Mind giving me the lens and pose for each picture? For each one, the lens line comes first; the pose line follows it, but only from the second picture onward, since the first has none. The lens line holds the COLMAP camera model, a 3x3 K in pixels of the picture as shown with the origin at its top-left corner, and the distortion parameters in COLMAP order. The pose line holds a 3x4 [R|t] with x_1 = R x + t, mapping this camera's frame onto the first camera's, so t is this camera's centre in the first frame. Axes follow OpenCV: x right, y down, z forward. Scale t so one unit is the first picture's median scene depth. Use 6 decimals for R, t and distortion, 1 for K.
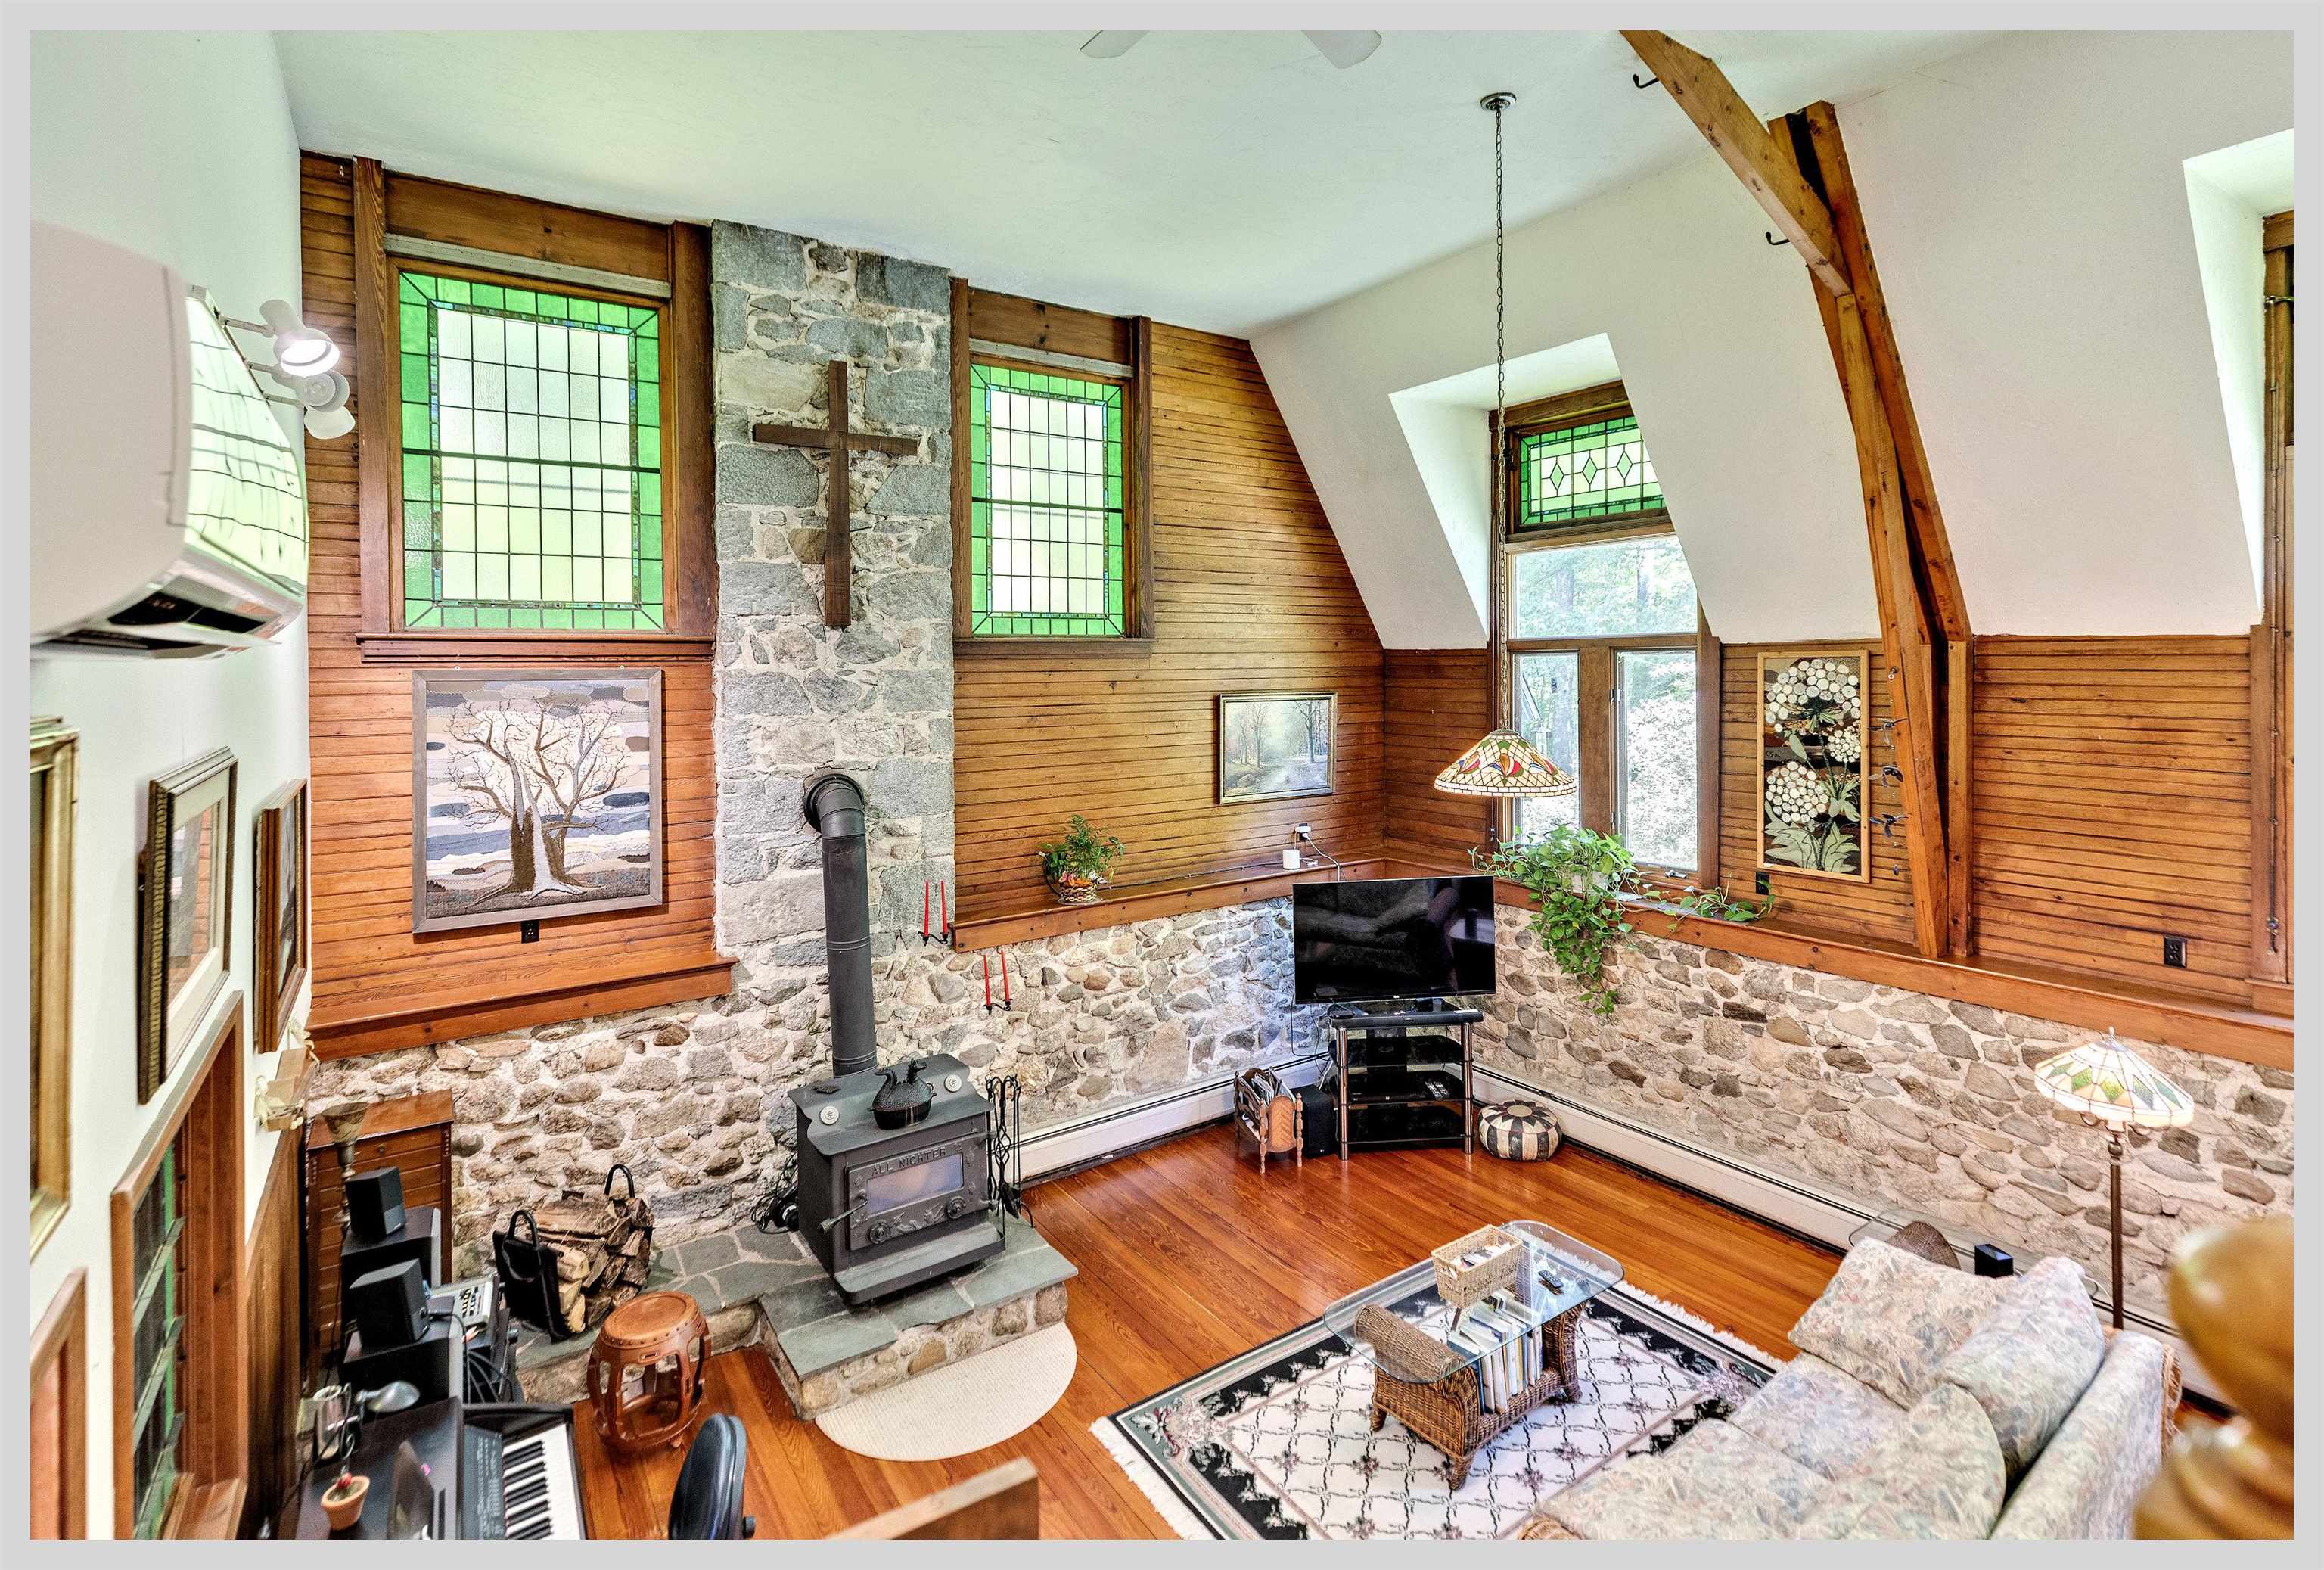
lens RADIAL K [[1100.4, 0, 1195.2], [0, 1100.4, 685.0], [0, 0, 1]] dist [0.004640, 0.000378]
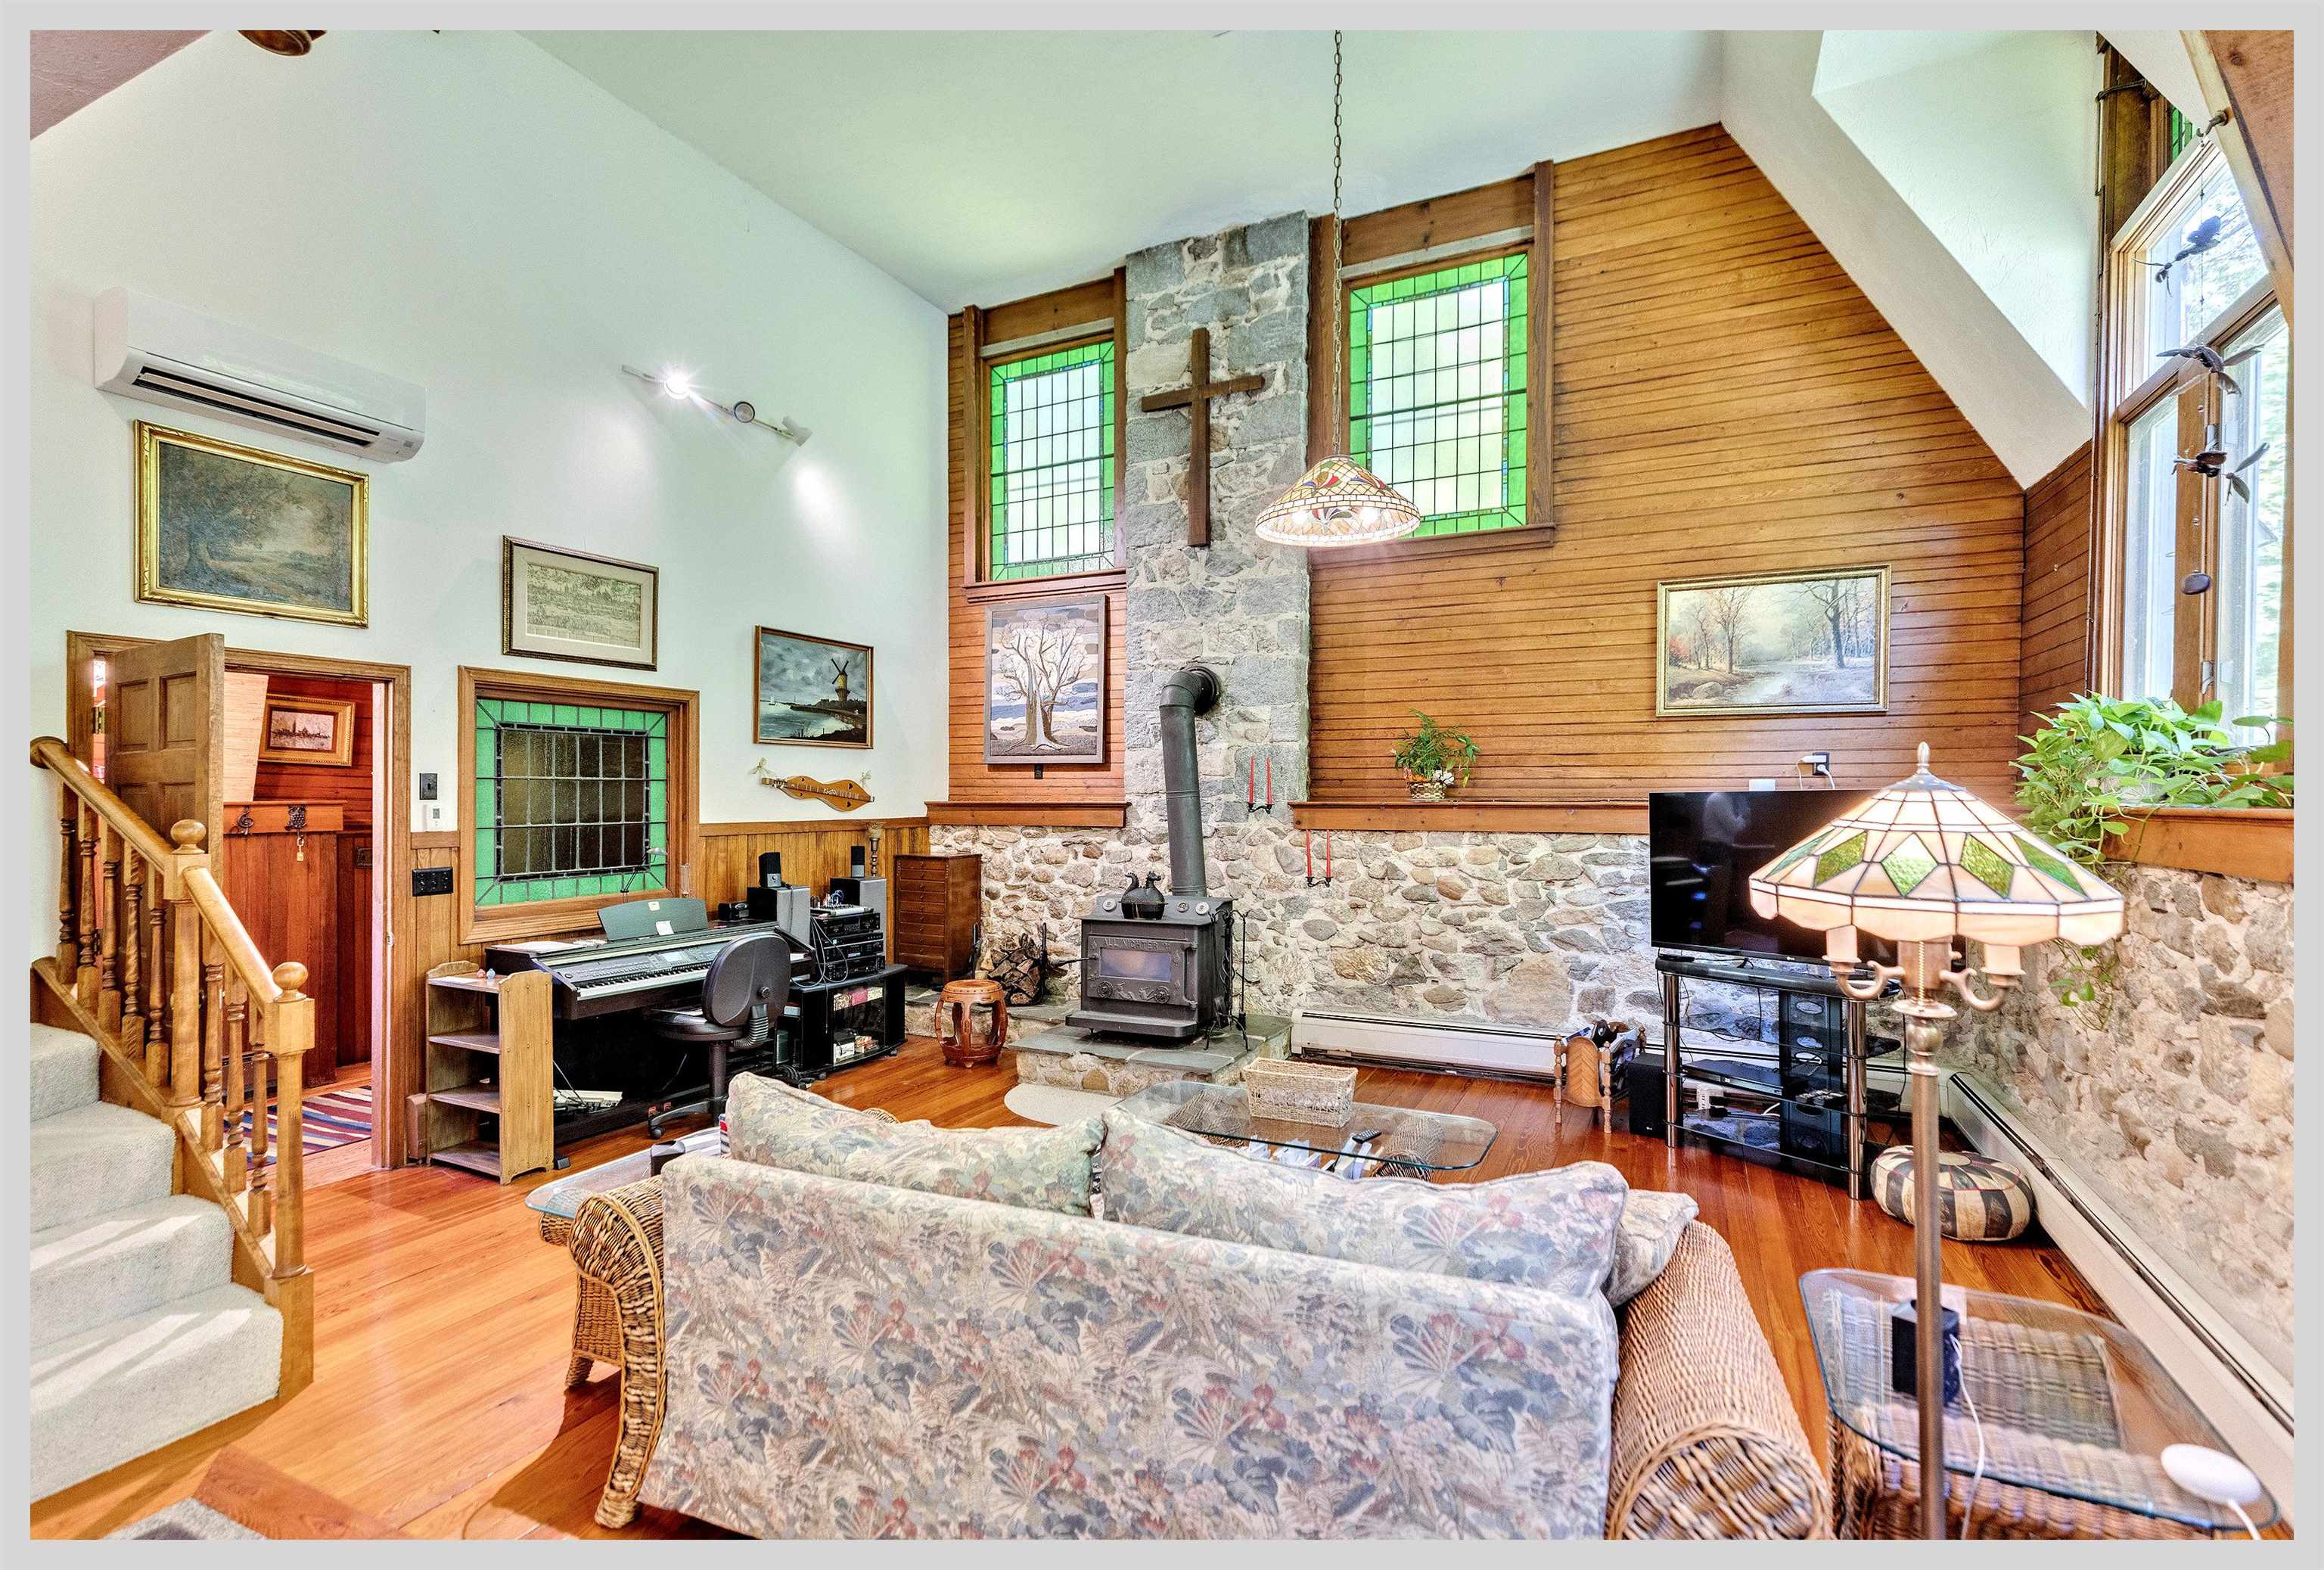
lens RADIAL K [[1076.5, 0, 1139.9], [0, 1076.5, 818.7], [0, 0, 1]] dist [0.004073, 0.000057]
pose [[0.468117, 0.027646, -0.883234, 0.691465], [-0.022894, 0.999554, 0.019153, 0.222150], [0.883370, 0.011255, 0.468541, 0.362546]]
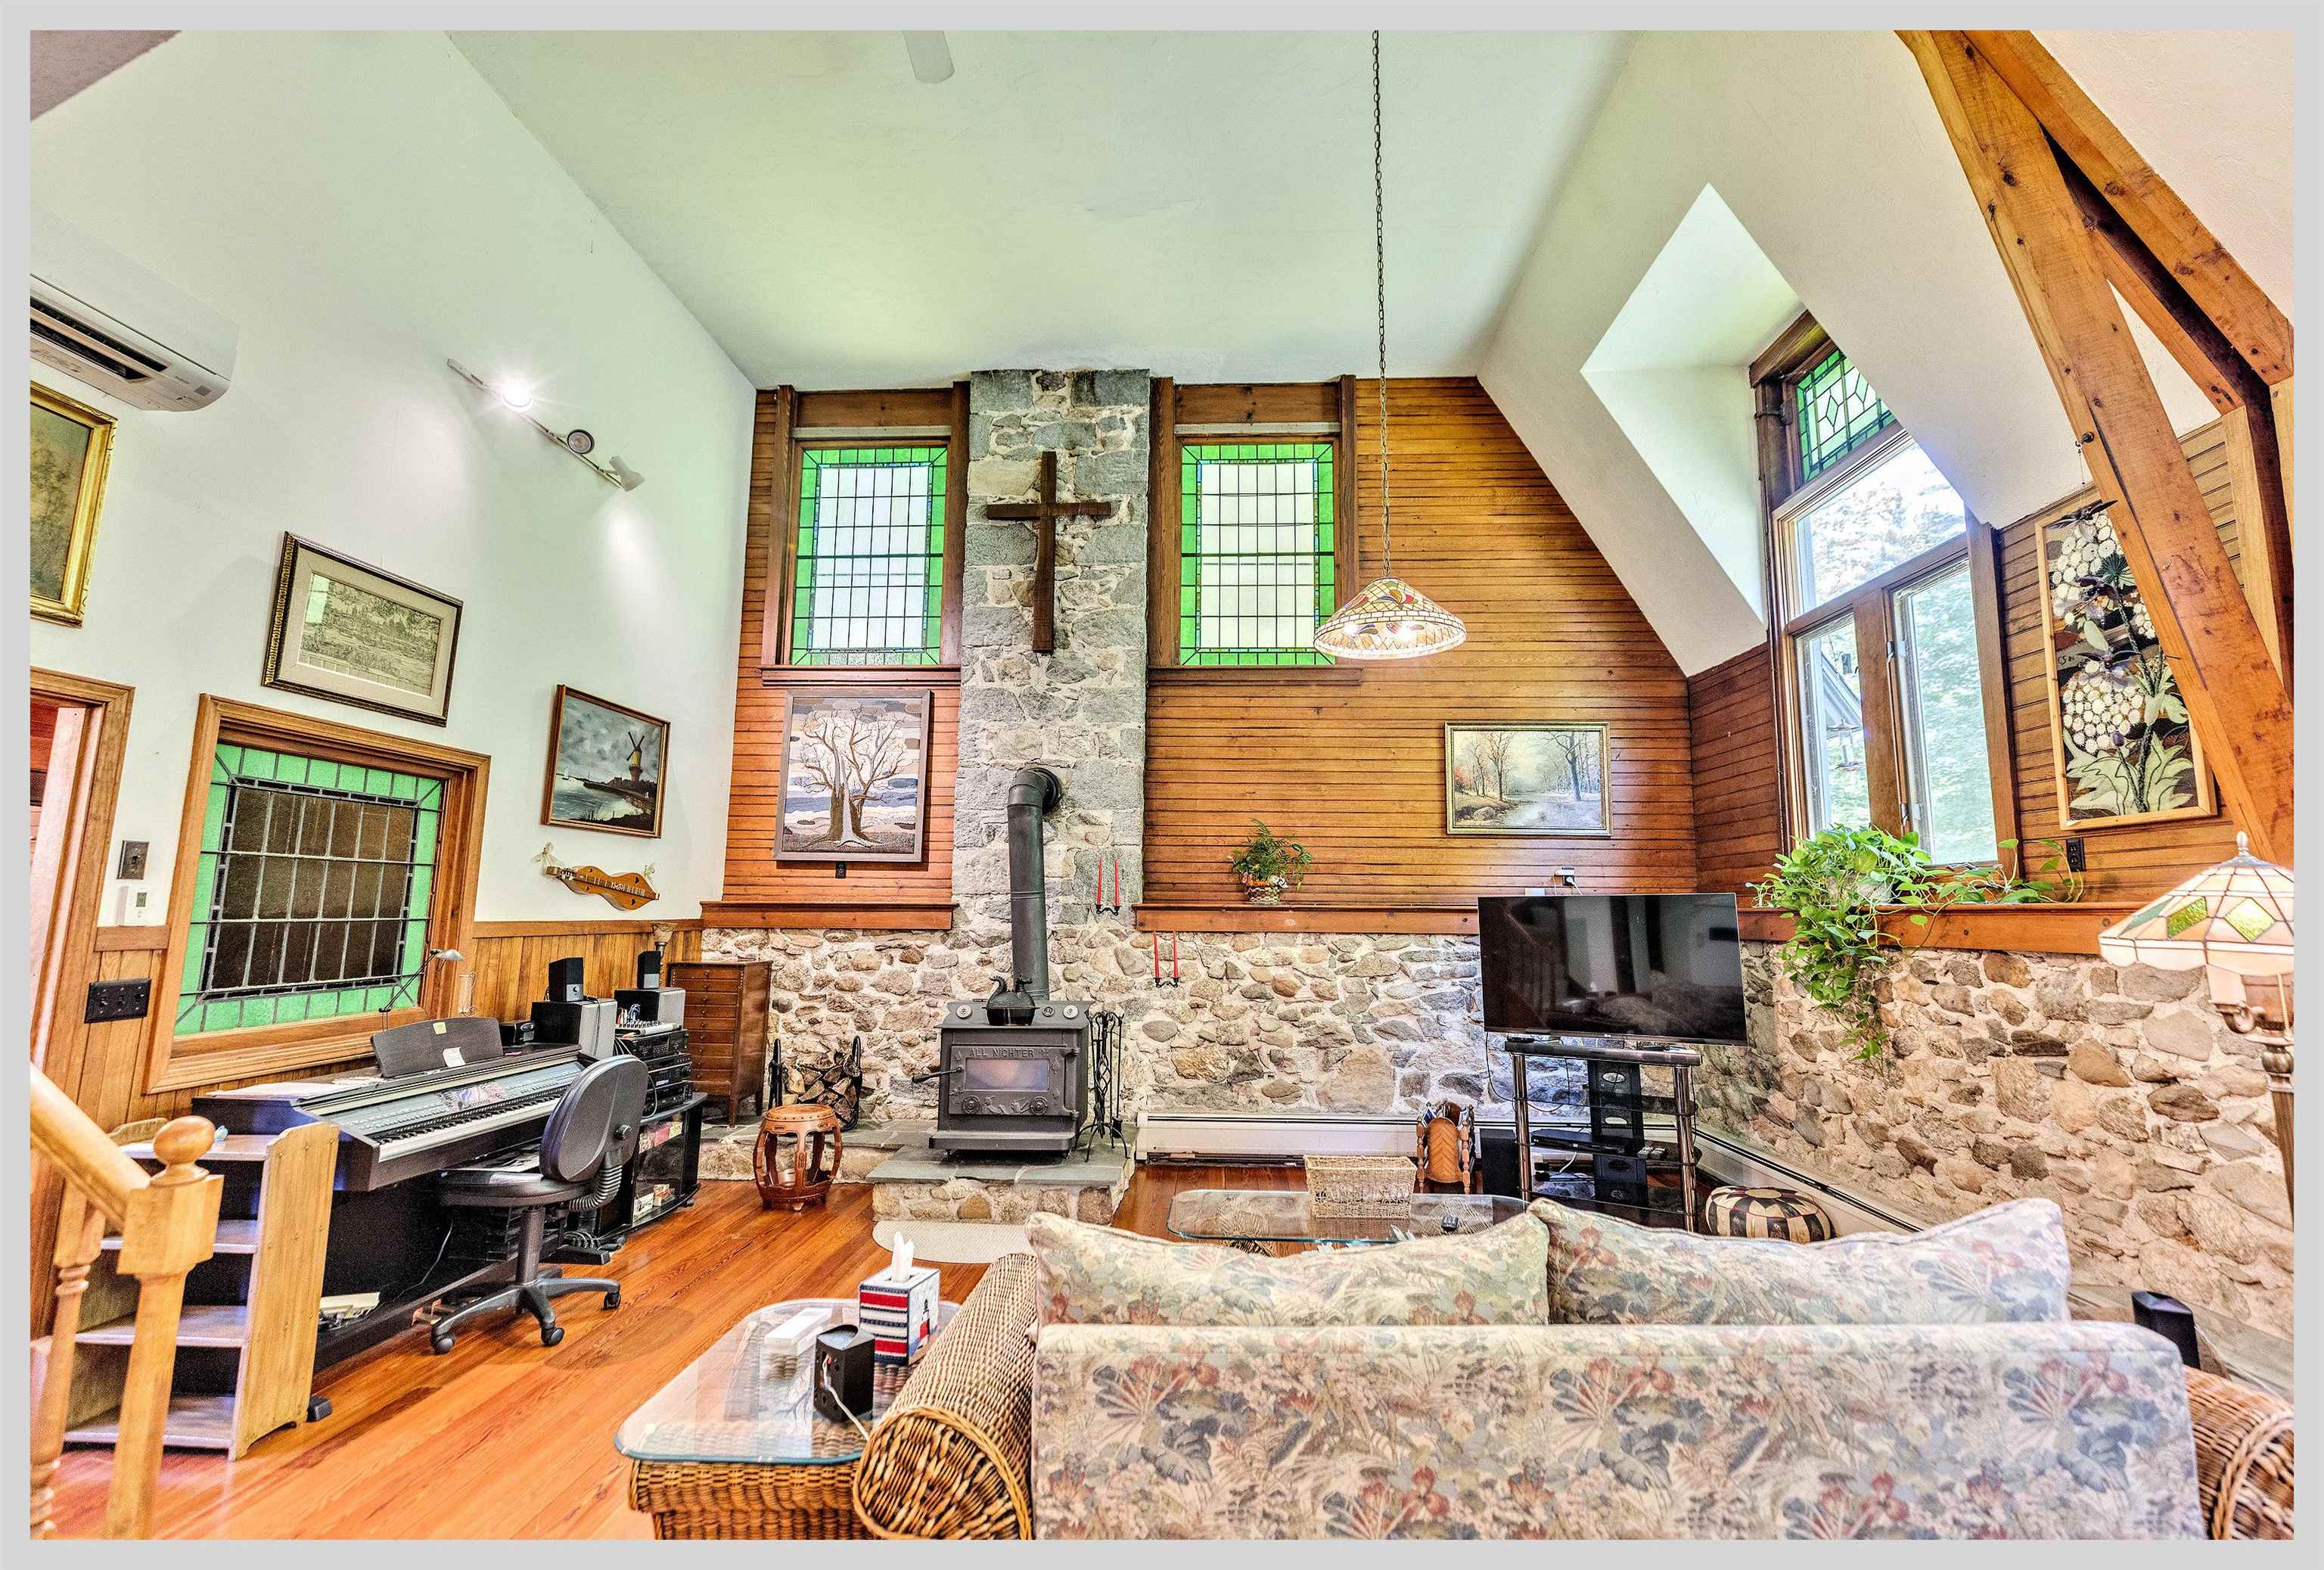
lens RADIAL K [[1025.7, 0, 1162.0], [0, 1025.7, 785.0], [0, 0, 1]] dist [0.005027, 0.000084]
pose [[0.786622, -0.061301, -0.614384, 0.477533], [-0.028761, 0.990341, -0.135636, 0.244229], [0.616765, 0.124364, 0.777261, 0.178837]]
